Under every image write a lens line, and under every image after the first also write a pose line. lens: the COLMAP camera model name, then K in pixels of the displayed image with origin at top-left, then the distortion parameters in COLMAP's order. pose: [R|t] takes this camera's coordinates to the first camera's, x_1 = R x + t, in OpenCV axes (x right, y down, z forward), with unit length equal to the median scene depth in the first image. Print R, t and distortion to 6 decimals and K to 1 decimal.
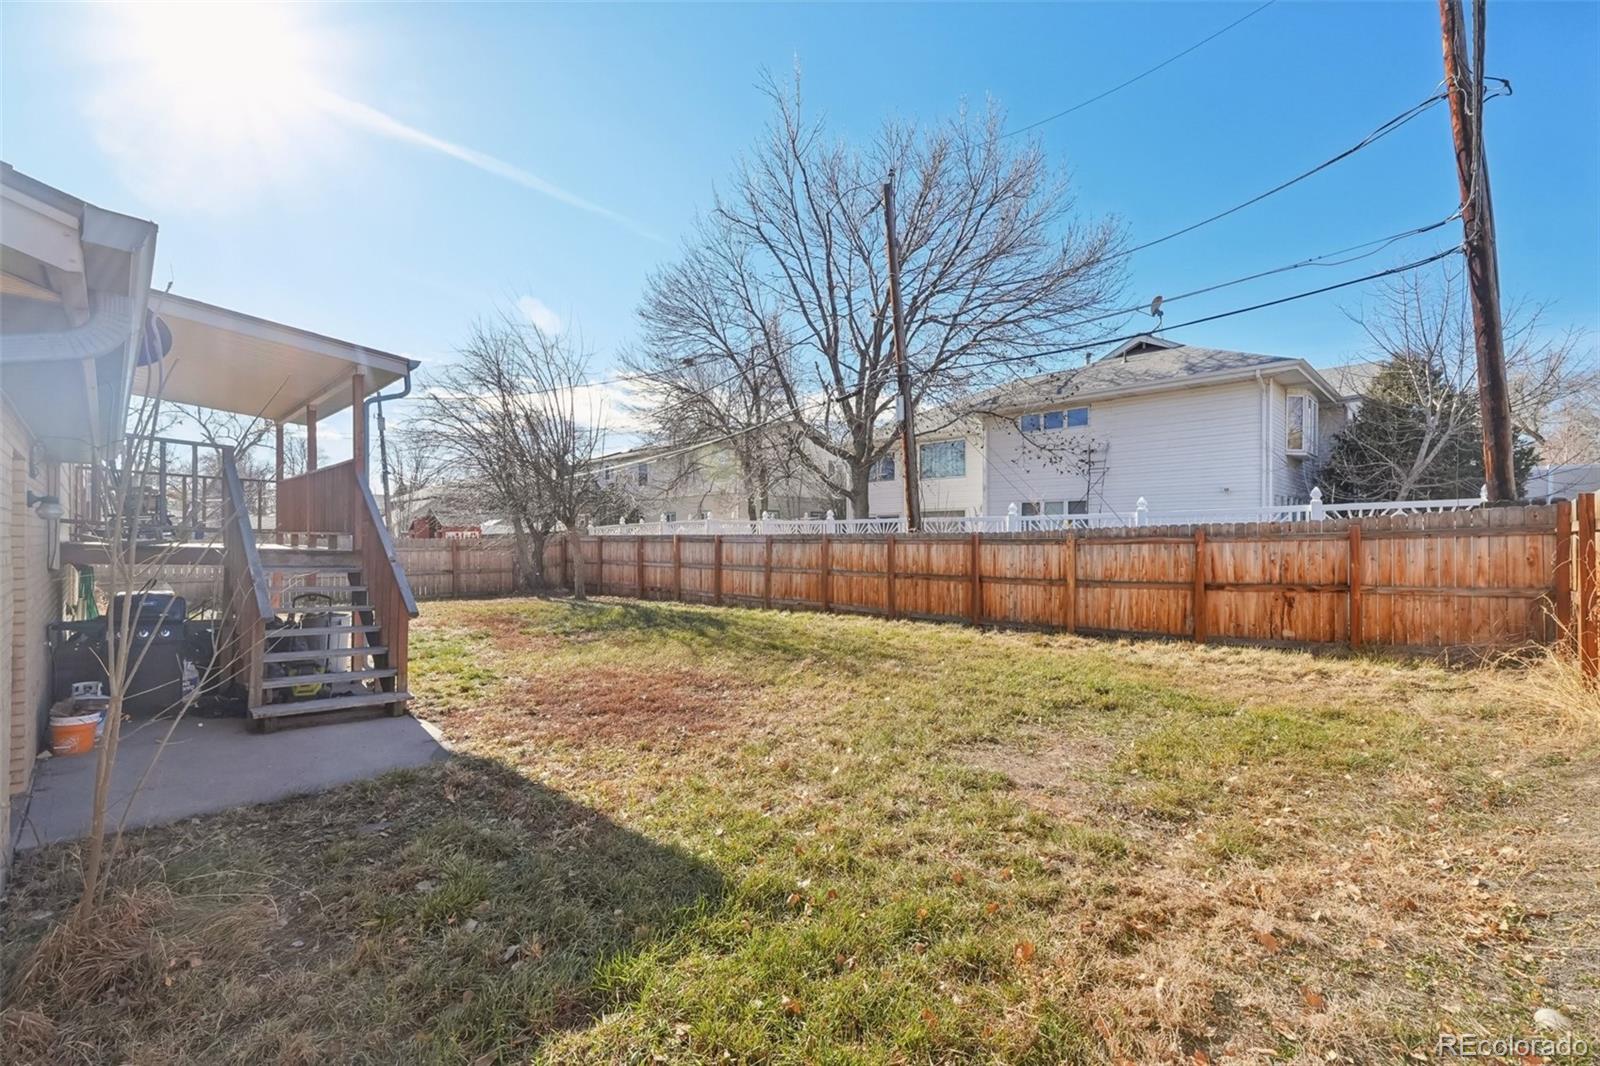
lens RADIAL K [[685.3, 0, 807.1], [0, 685.3, 534.4], [0, 0, 1]] dist [0.001165, 0.000318]
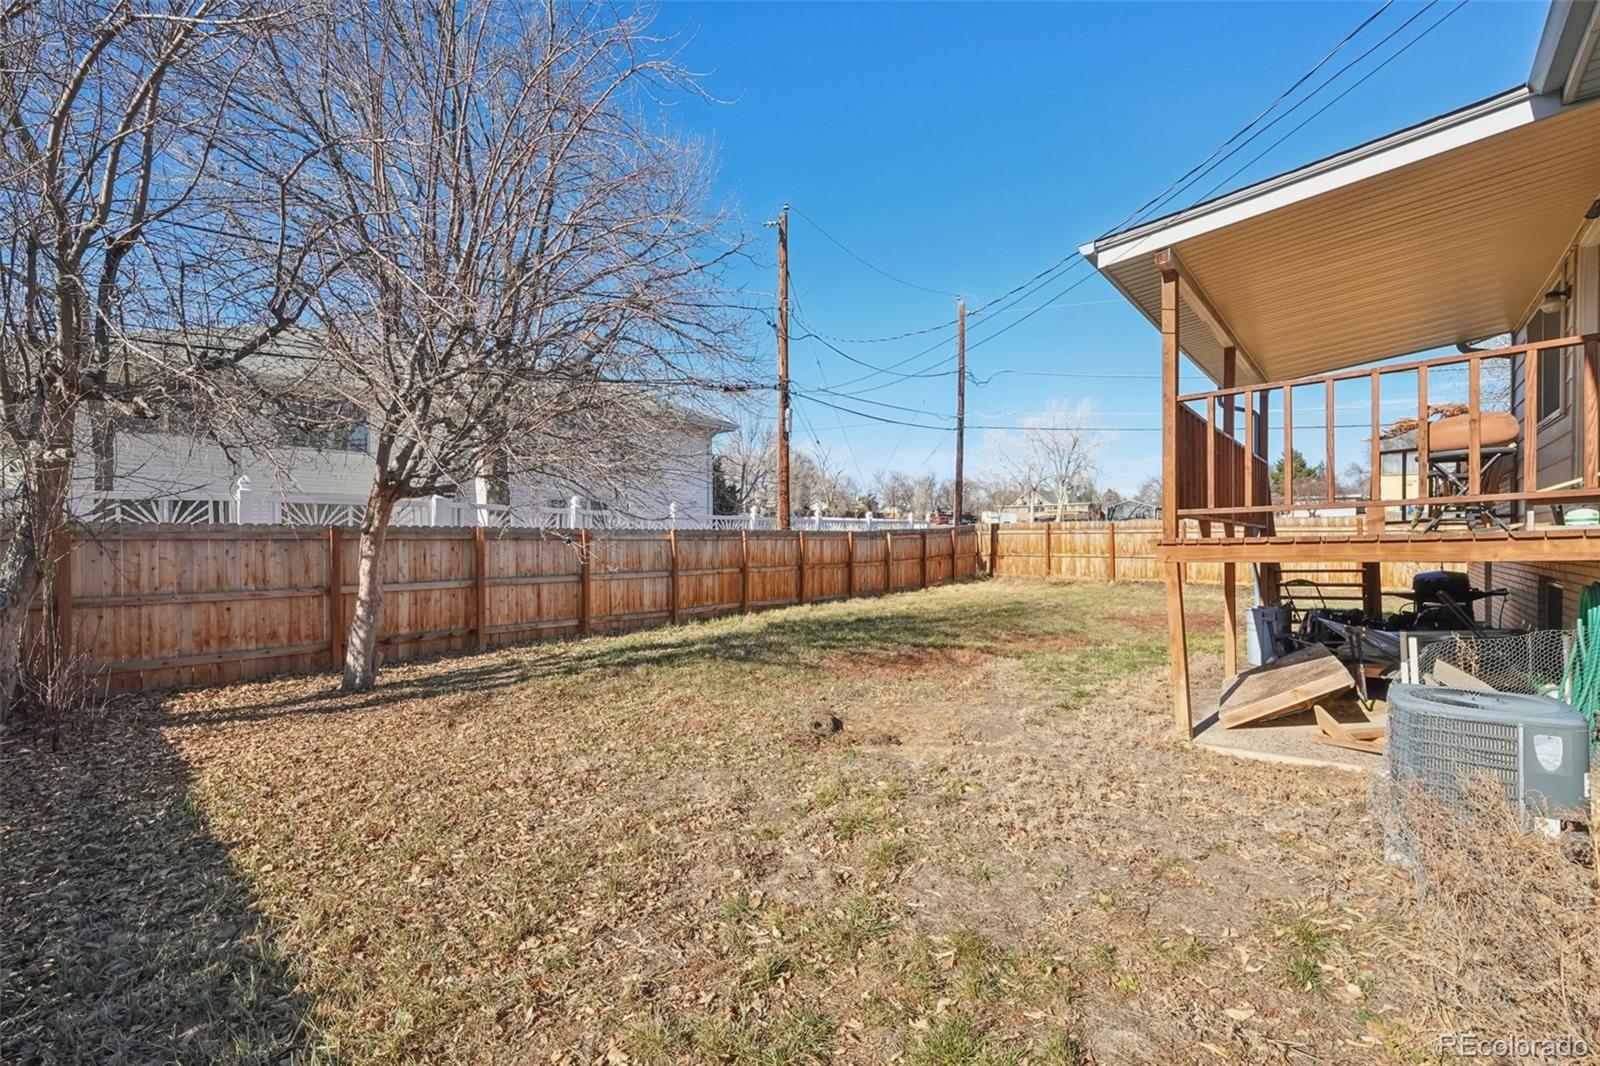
lens RADIAL K [[685.3, 0, 807.1], [0, 685.3, 534.4], [0, 0, 1]] dist [0.001165, 0.000318]
pose [[-0.074534, 0.003492, 0.997212, -0.889623], [-0.007790, 0.999961, -0.004084, 0.008437], [-0.997188, -0.008073, -0.074504, 0.940233]]
